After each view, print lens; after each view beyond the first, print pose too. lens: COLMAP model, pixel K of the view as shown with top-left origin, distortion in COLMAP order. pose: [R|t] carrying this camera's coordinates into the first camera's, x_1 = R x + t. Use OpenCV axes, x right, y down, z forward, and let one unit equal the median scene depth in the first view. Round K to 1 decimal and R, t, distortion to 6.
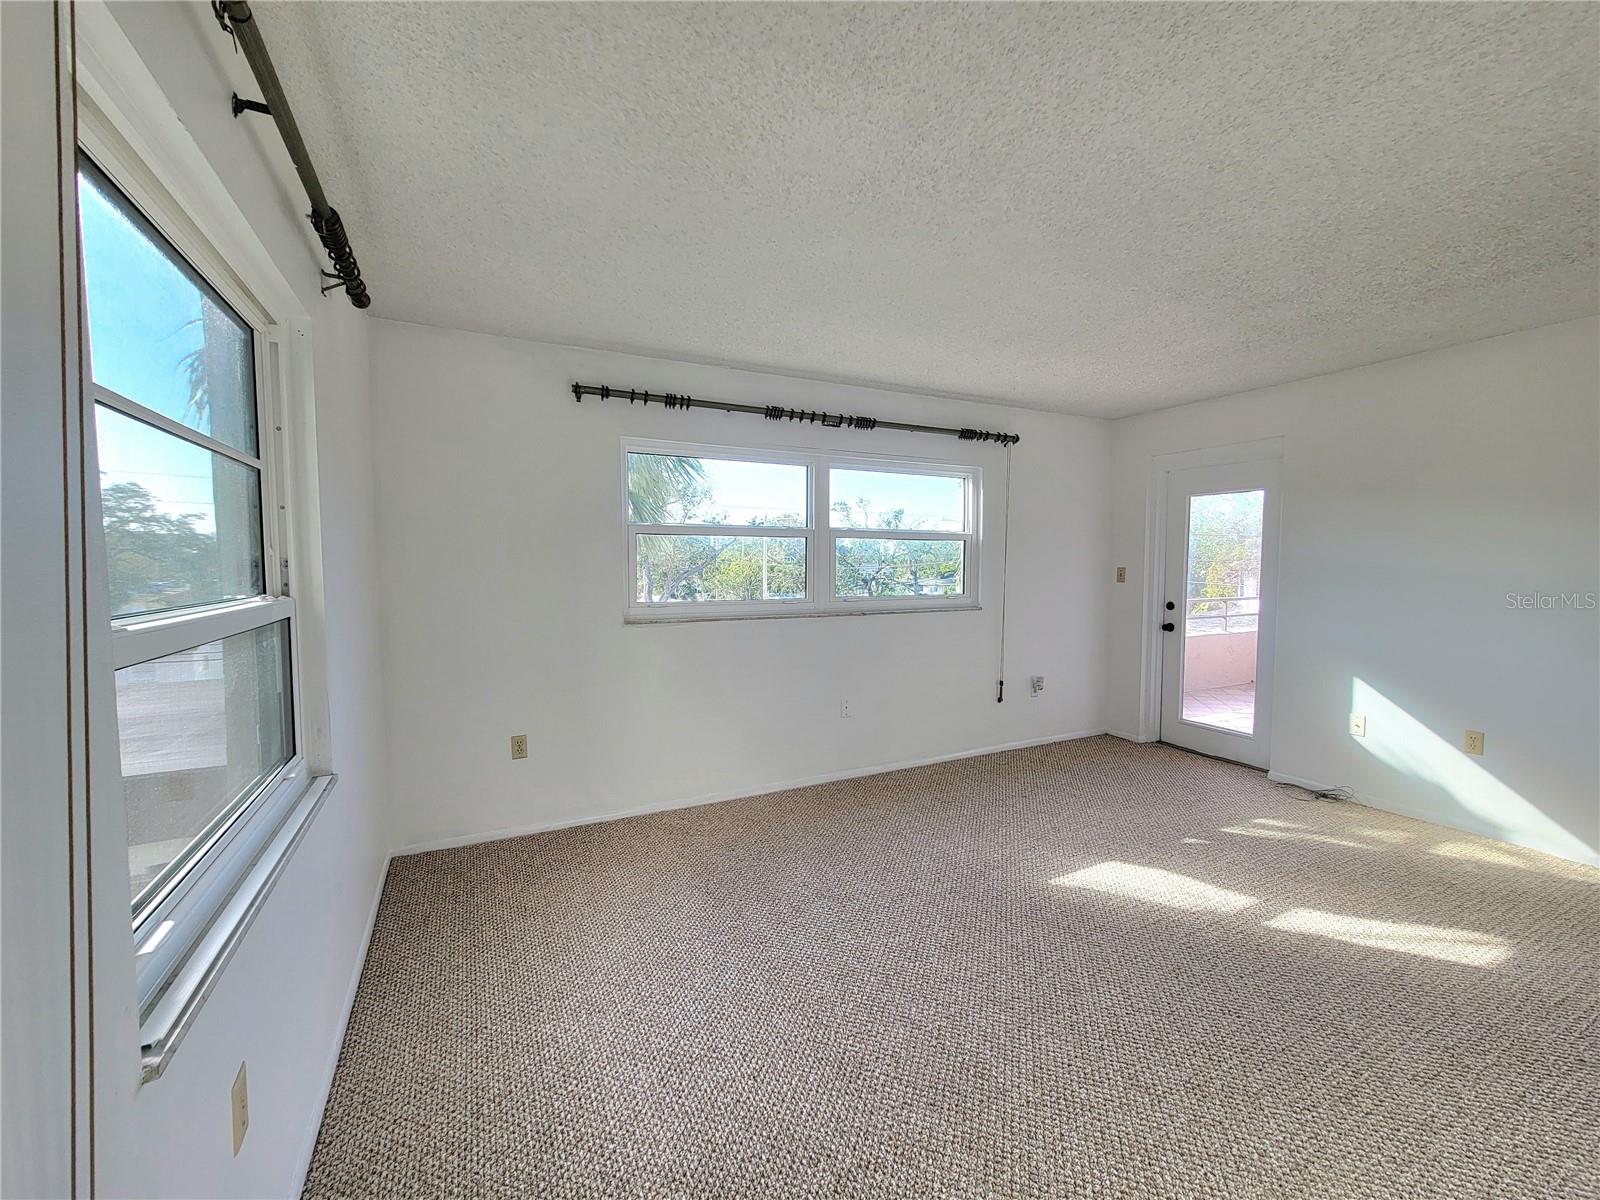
lens RADIAL K [[649.5, 0, 788.7], [0, 649.5, 600.6], [0, 0, 1]] dist [0.001521, -0.000651]
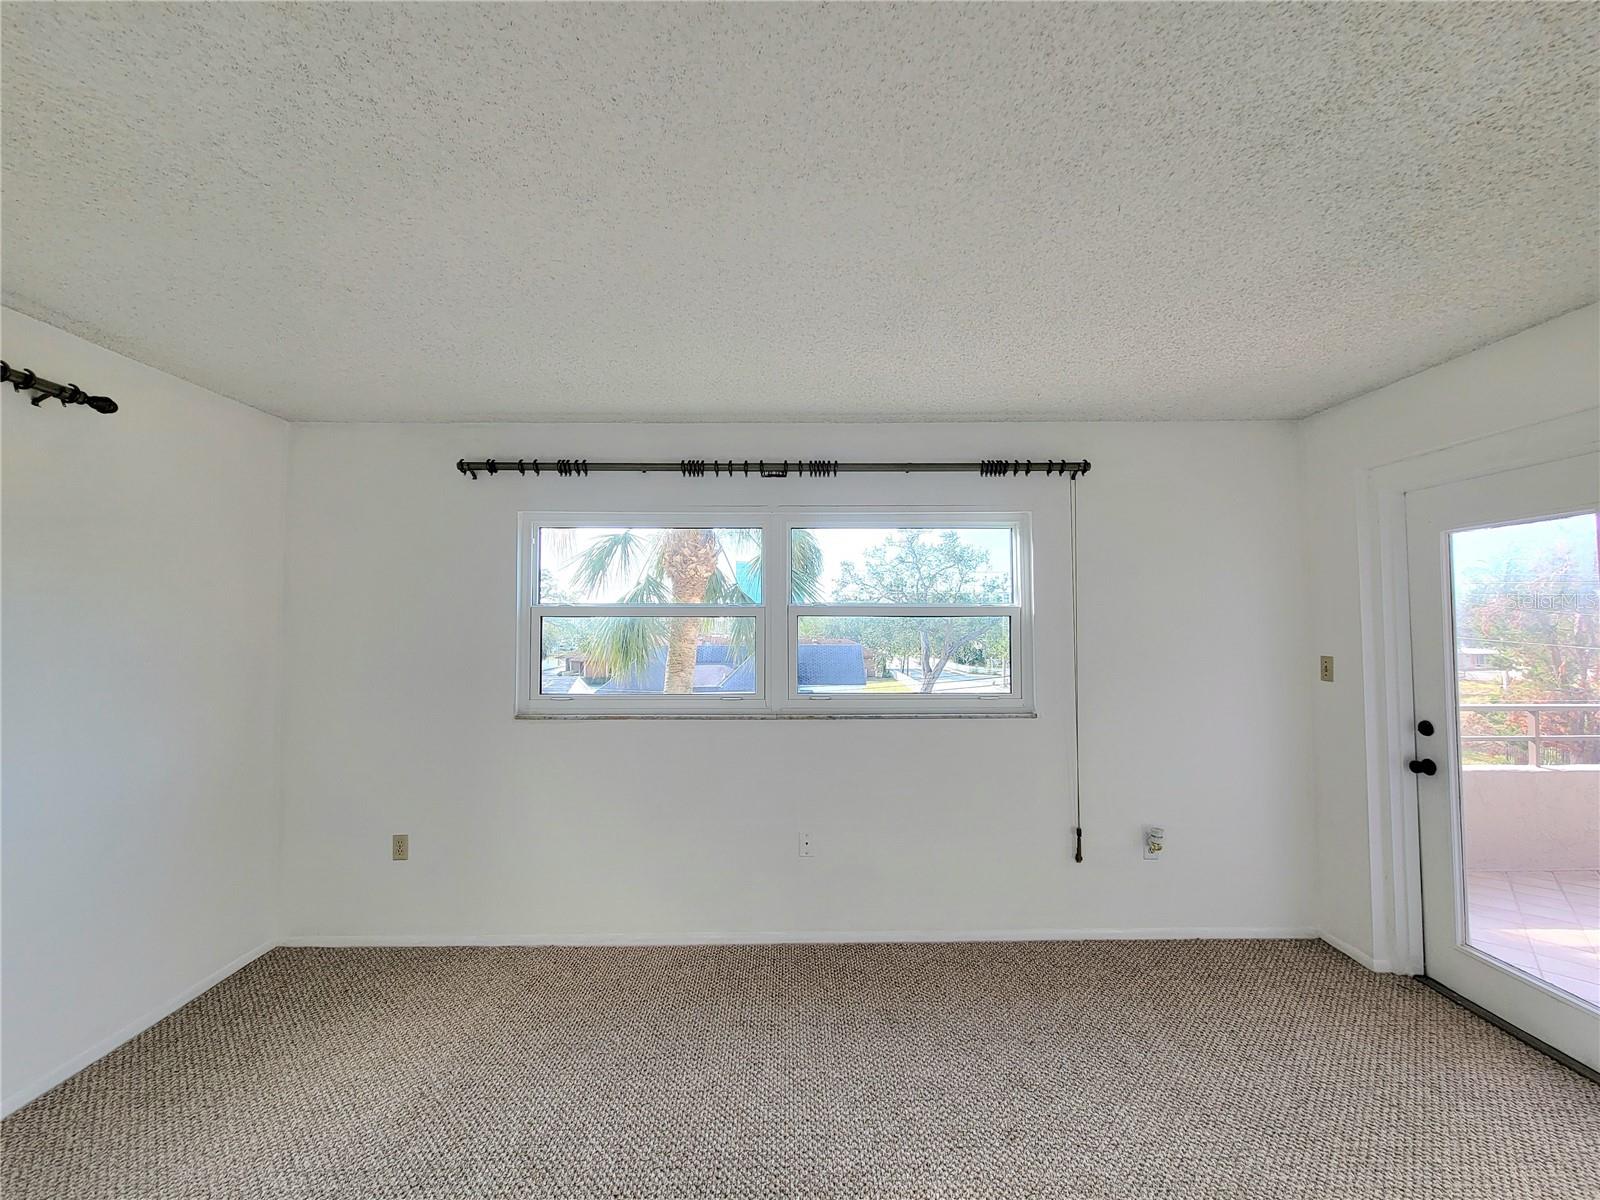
lens RADIAL K [[649.5, 0, 760.3], [0, 649.5, 601.1], [0, 0, 1]] dist [0.001521, -0.000651]
pose [[0.900535, -0.020414, -0.434305, 0.377056], [-0.023001, 0.995262, -0.094473, -0.040996], [0.434175, 0.095065, 0.895798, 0.288351]]
